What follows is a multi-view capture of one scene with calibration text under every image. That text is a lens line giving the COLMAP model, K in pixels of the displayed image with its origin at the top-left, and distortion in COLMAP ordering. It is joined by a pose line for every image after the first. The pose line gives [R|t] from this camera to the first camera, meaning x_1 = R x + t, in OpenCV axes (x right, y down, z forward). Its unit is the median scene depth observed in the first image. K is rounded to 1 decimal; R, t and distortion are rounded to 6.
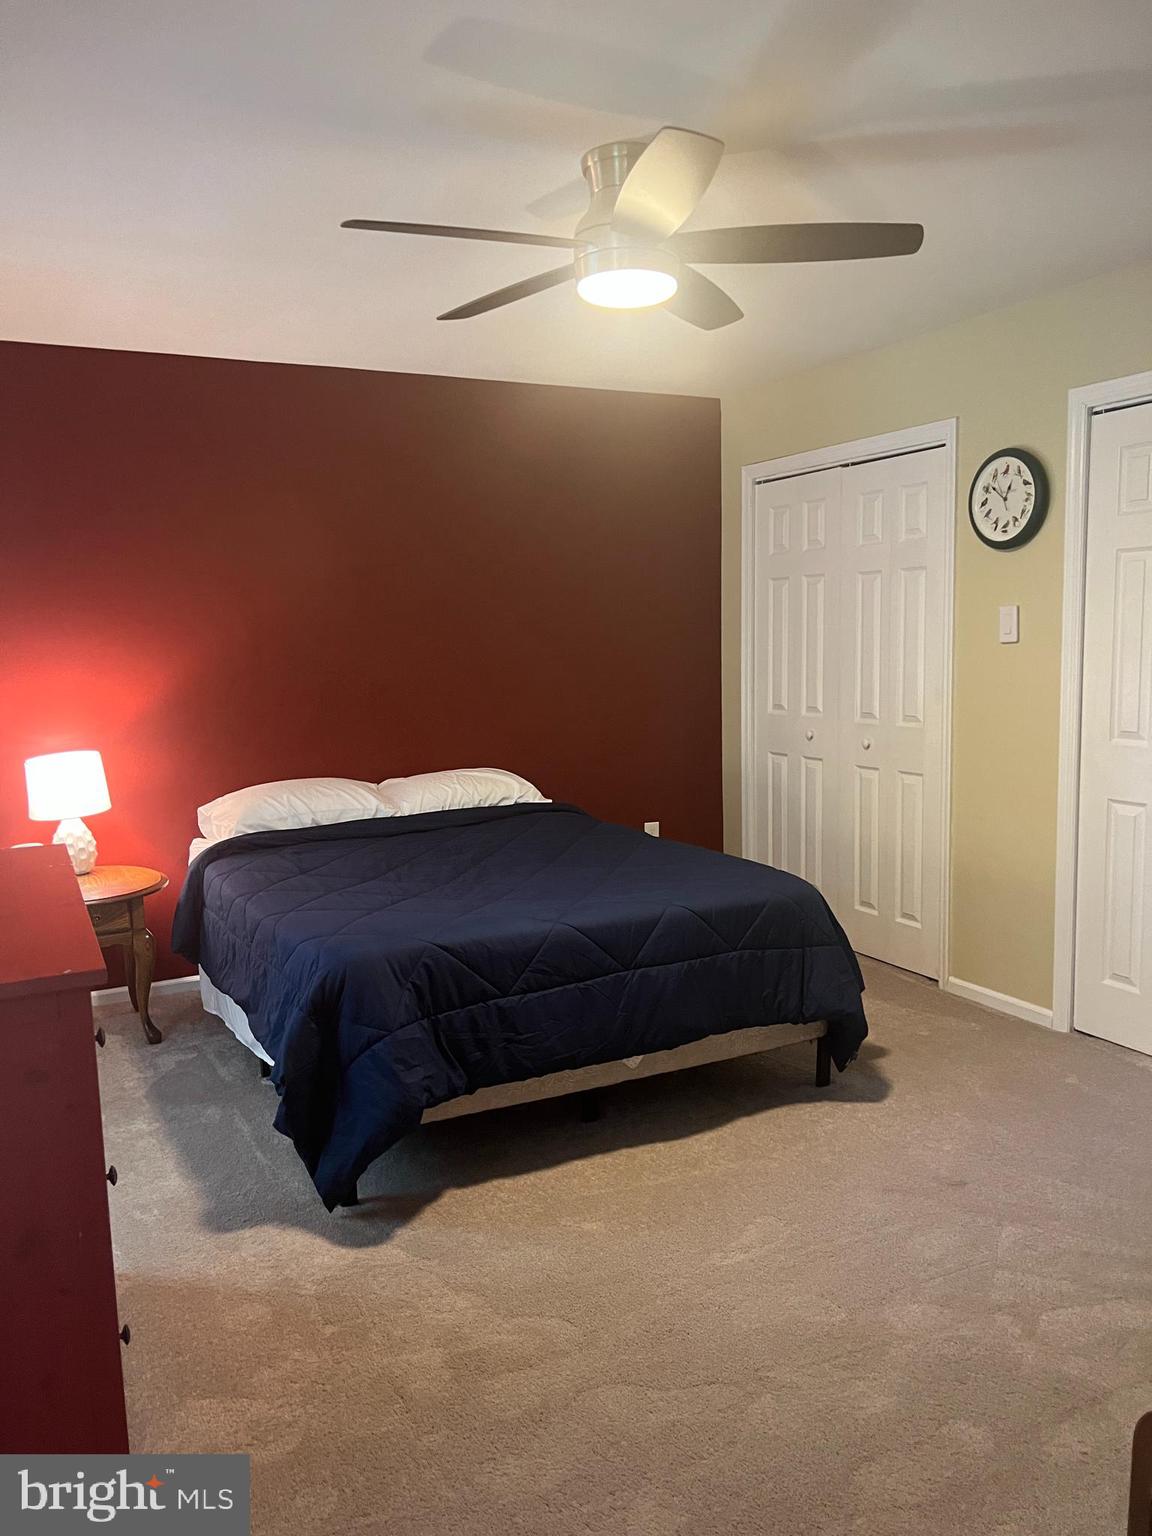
lens RADIAL K [[1146.3, 0, 567.7], [0, 1146.3, 766.8], [0, 0, 1]] dist [0.057040, -0.070604]
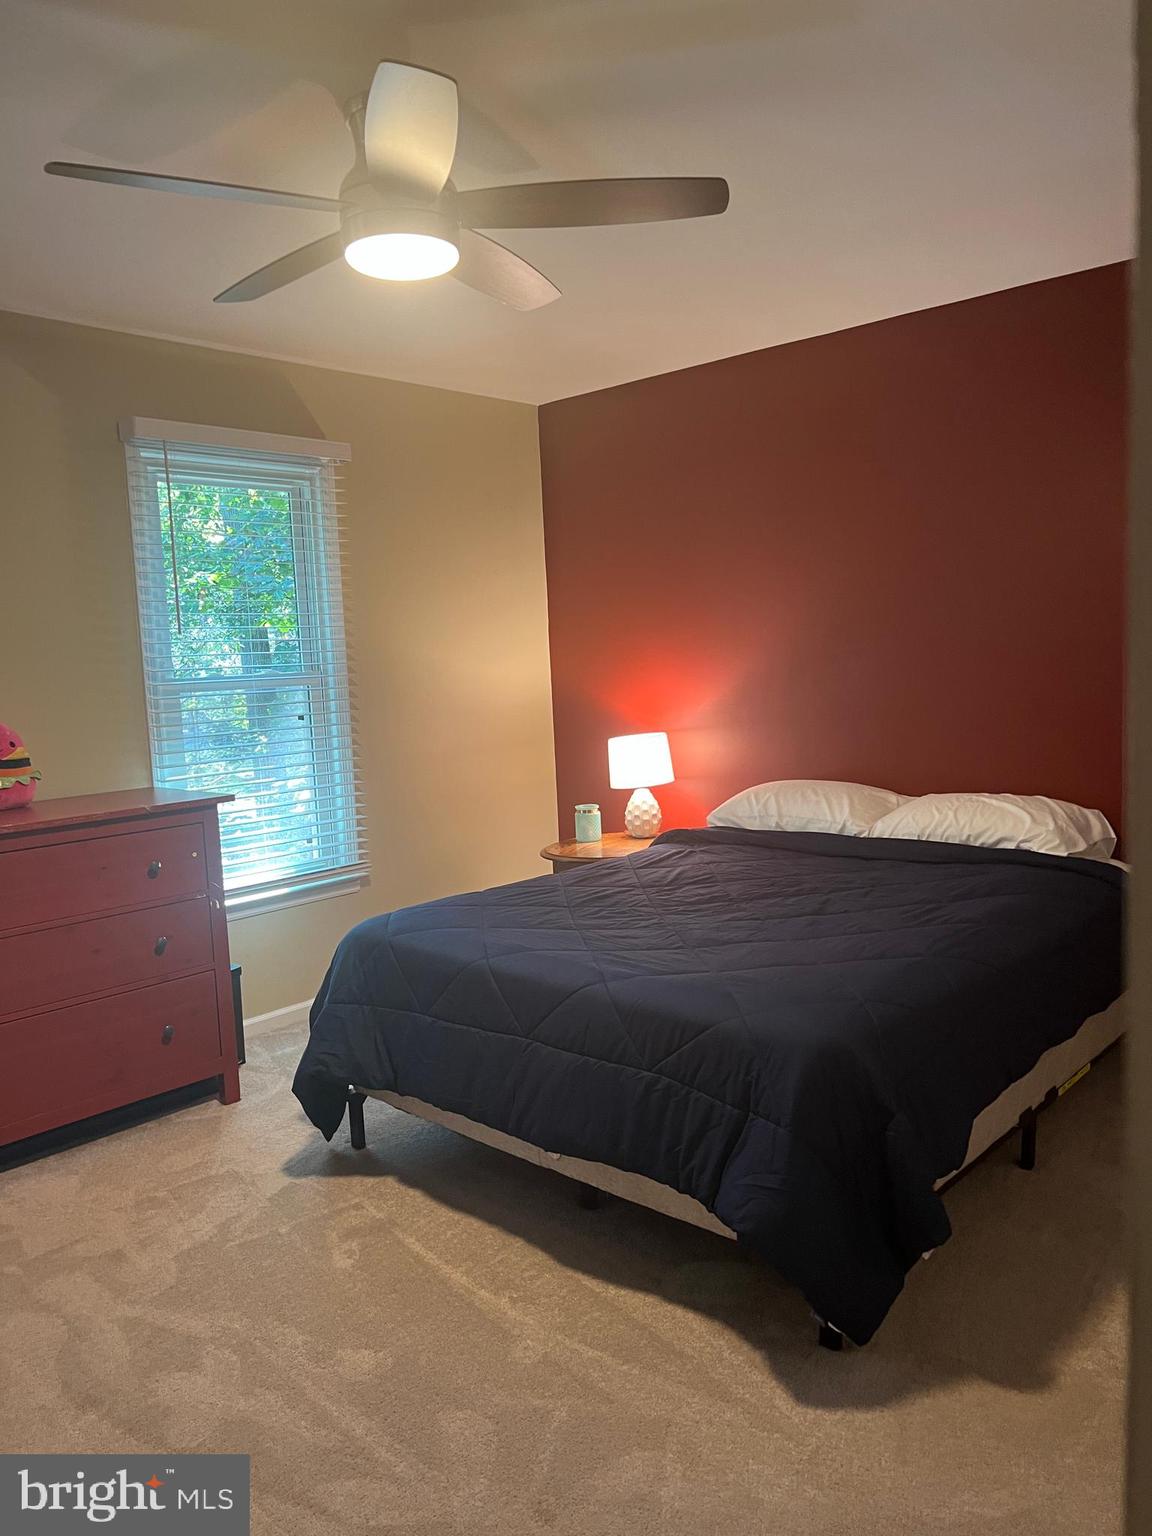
lens RADIAL K [[1146.3, 0, 571.0], [0, 1146.3, 772.1], [0, 0, 1]] dist [0.057040, -0.070604]
pose [[0.360936, 0.114185, -0.925574, 0.608071], [-0.077315, 0.992723, 0.092319, -0.072385], [0.929380, 0.038240, 0.367138, 0.521531]]
